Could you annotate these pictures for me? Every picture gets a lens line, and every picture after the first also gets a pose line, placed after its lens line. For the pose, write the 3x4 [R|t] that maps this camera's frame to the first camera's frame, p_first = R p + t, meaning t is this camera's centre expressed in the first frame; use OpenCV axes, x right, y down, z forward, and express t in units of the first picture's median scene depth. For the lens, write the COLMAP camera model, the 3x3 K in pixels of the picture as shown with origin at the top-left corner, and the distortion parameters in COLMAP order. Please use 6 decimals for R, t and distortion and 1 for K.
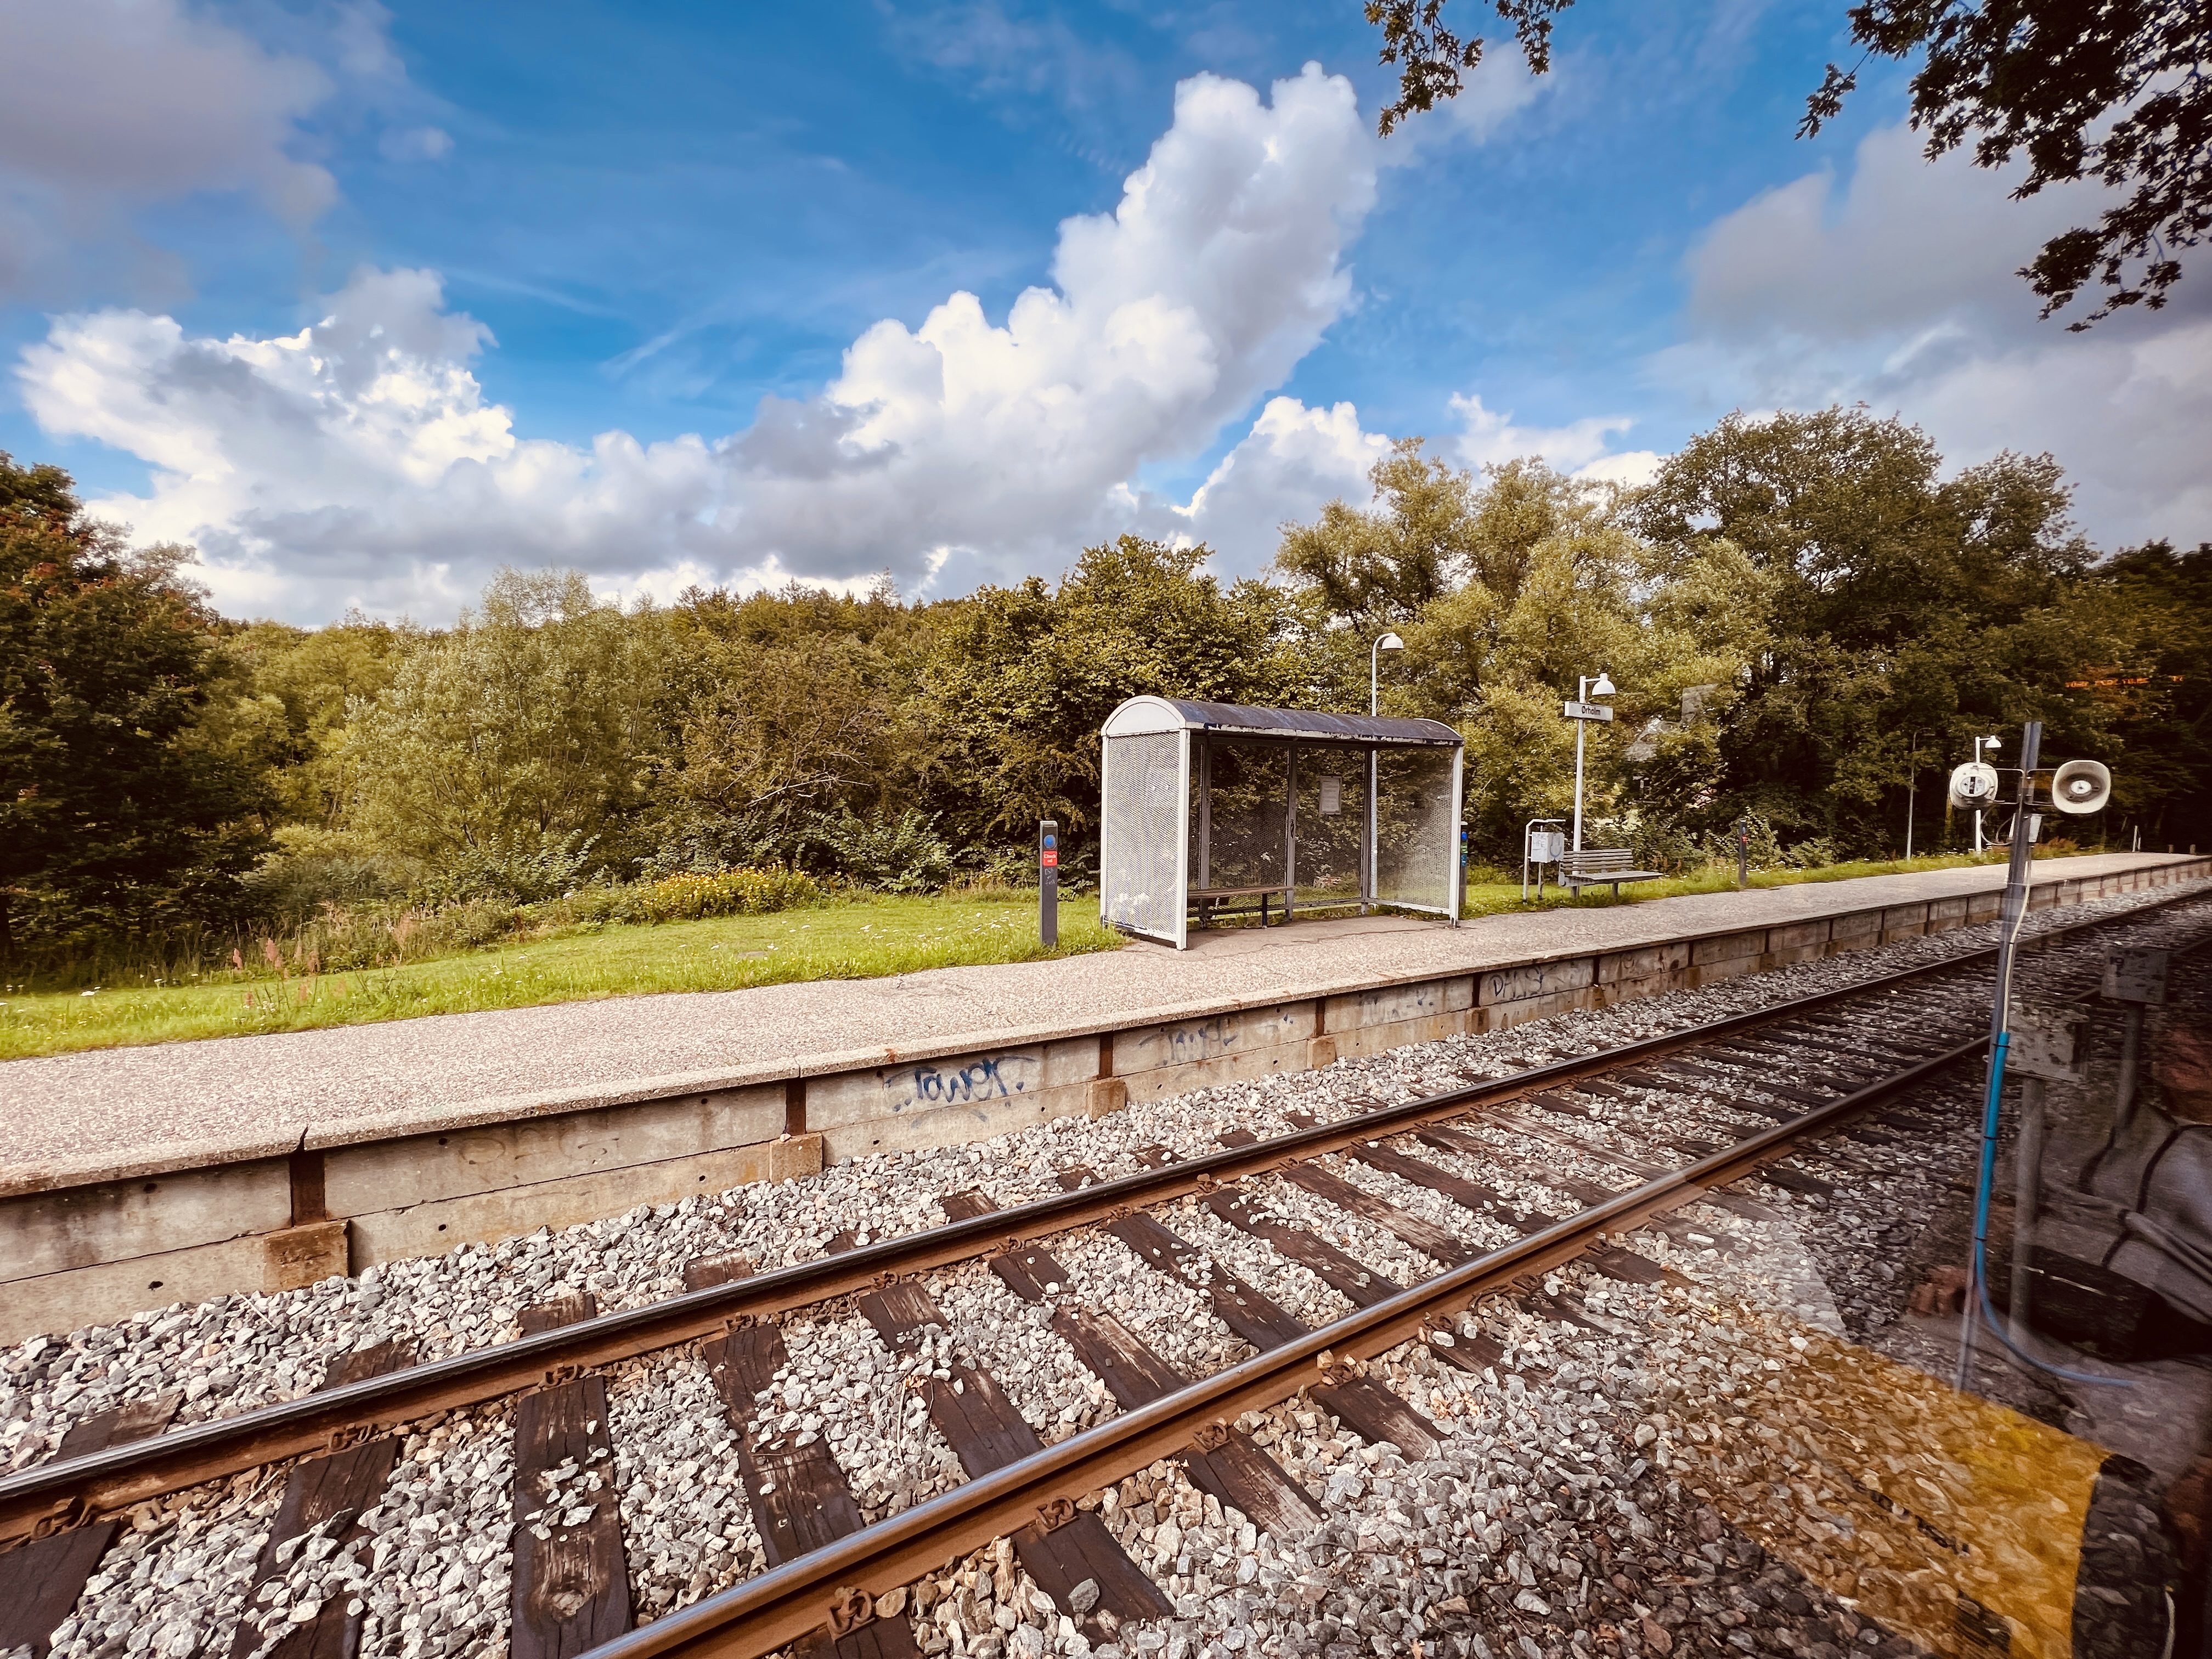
lens RADIAL K [[833.0, 0, 1101.4], [0, 833.0, 833.6], [0, 0, 1]] dist [0.002493, 0.000128]
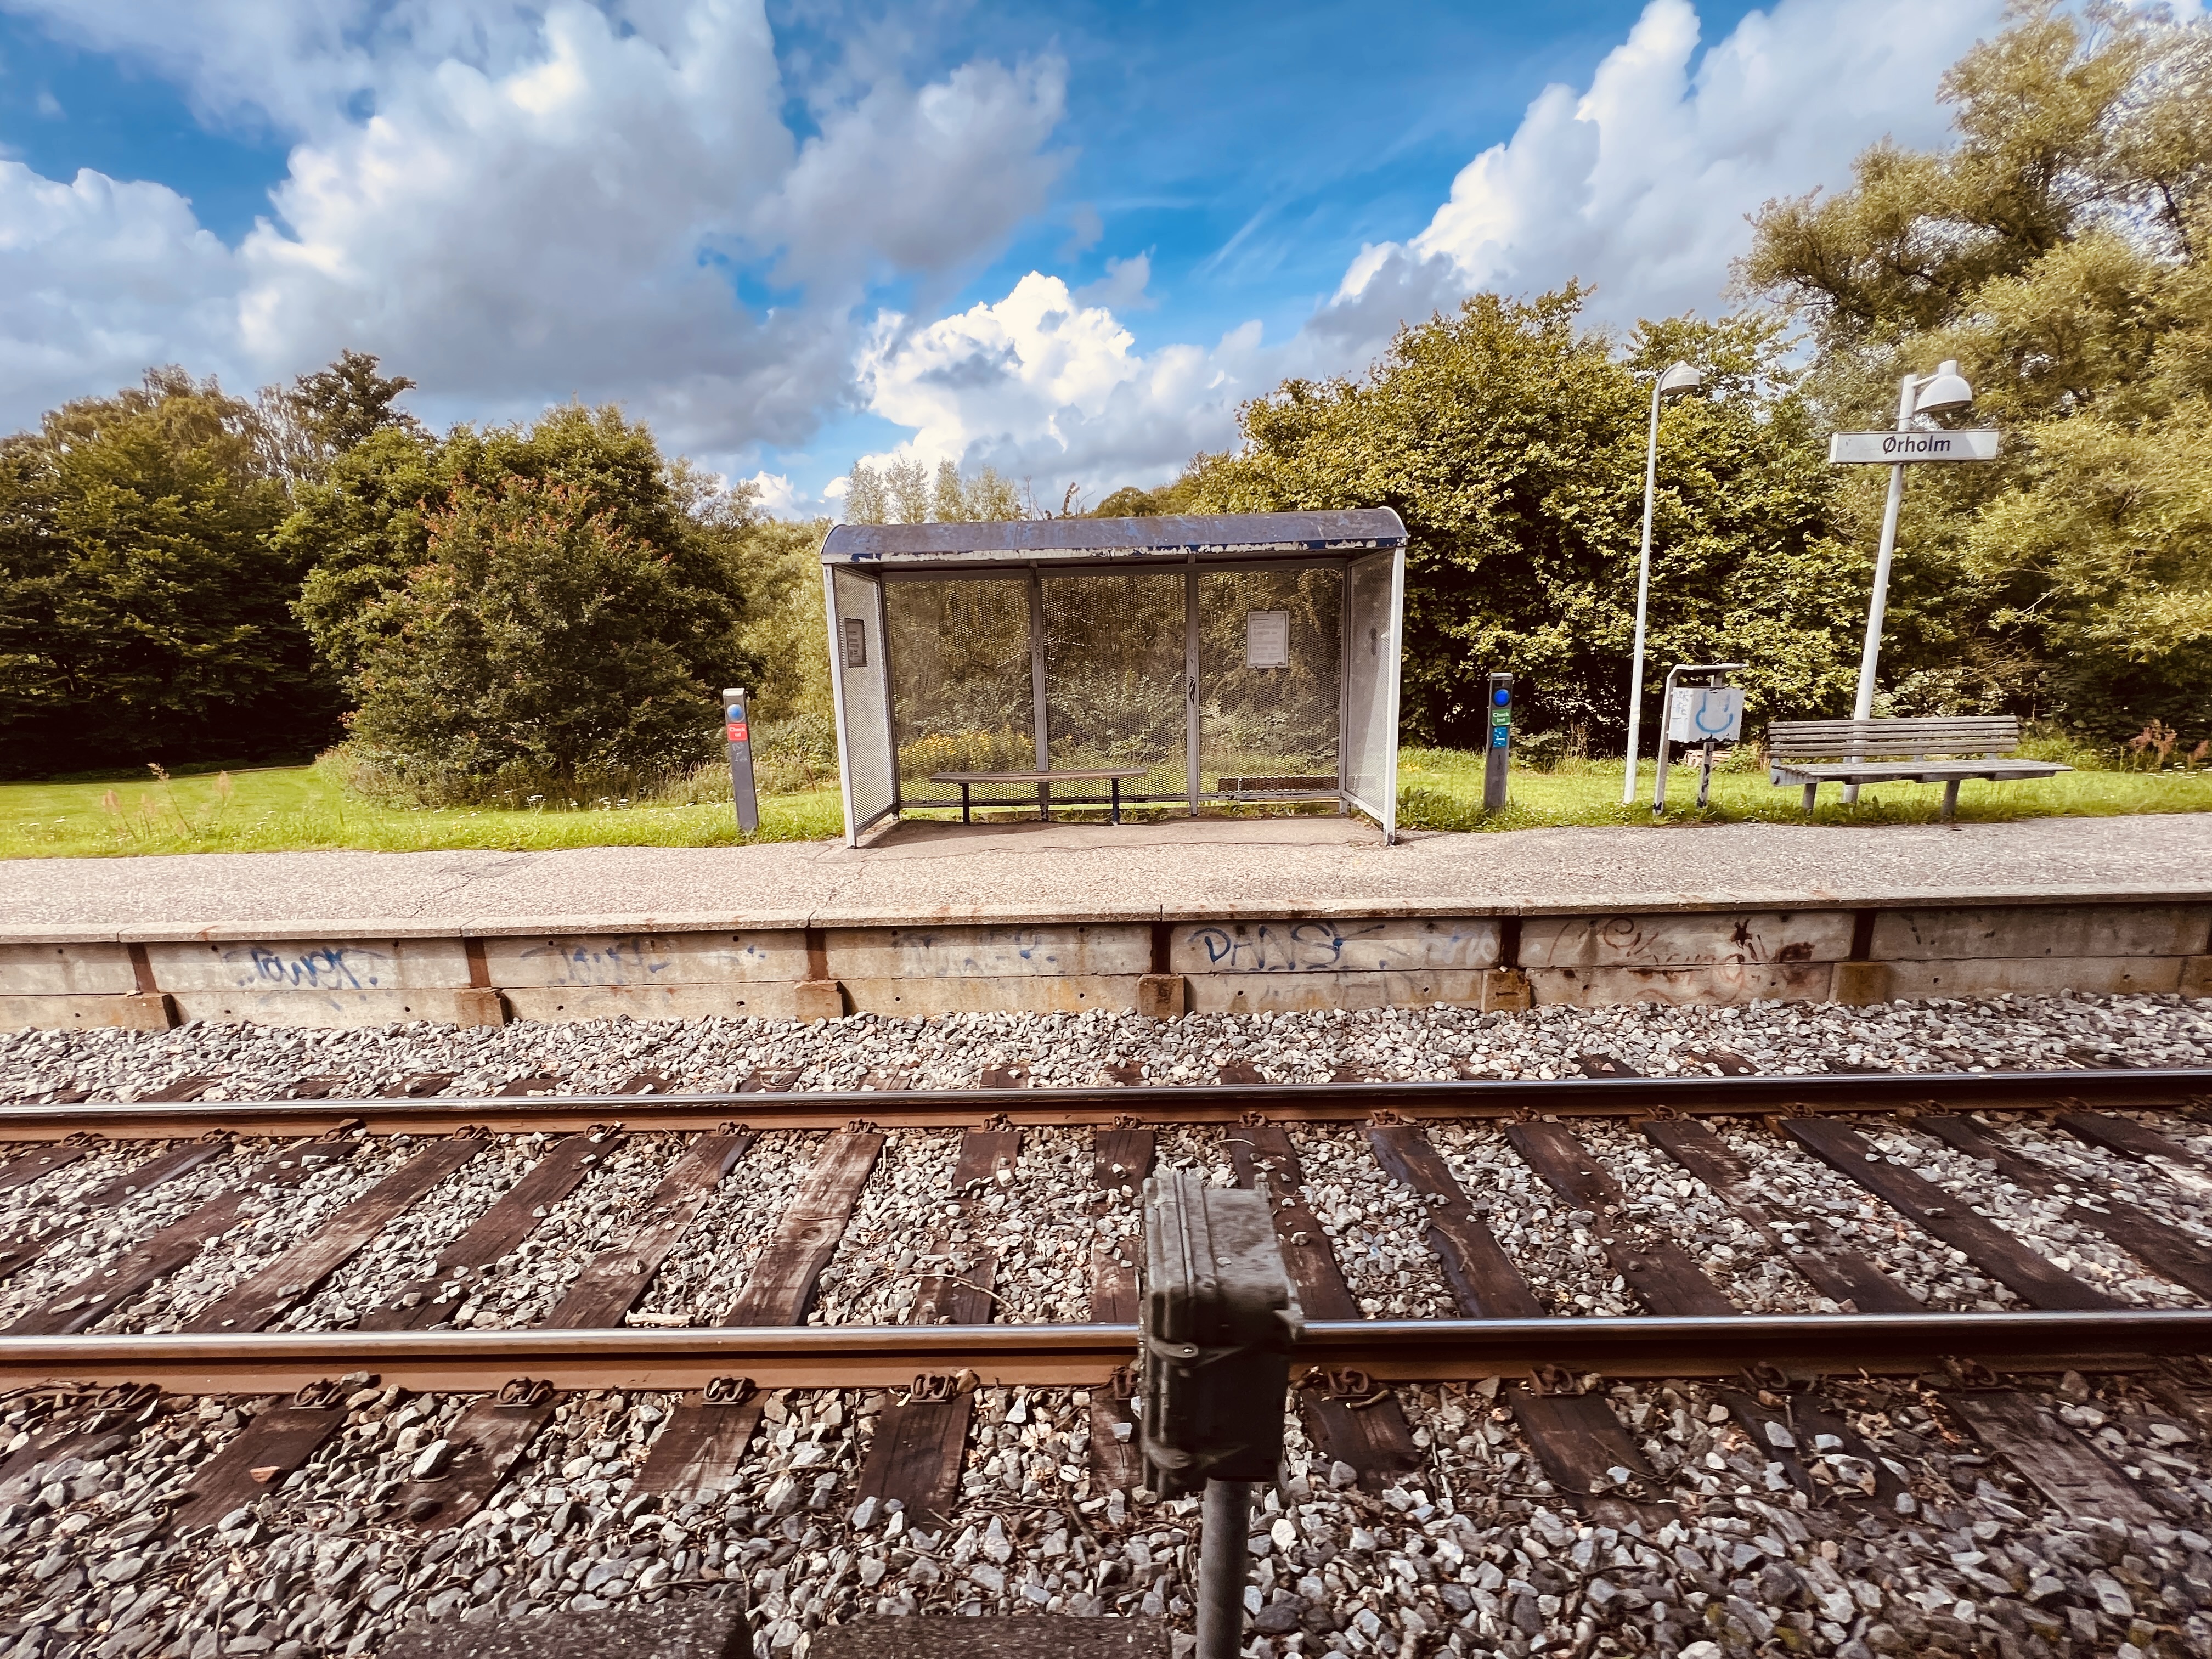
lens RADIAL K [[833.0, 0, 1101.4], [0, 833.0, 833.6], [0, 0, 1]] dist [0.002493, 0.000128]
pose [[0.847655, 0.073043, -0.525496, 0.700386], [0.014833, 0.986827, 0.161095, -0.000843], [0.530340, -0.144348, 0.835406, 0.434556]]
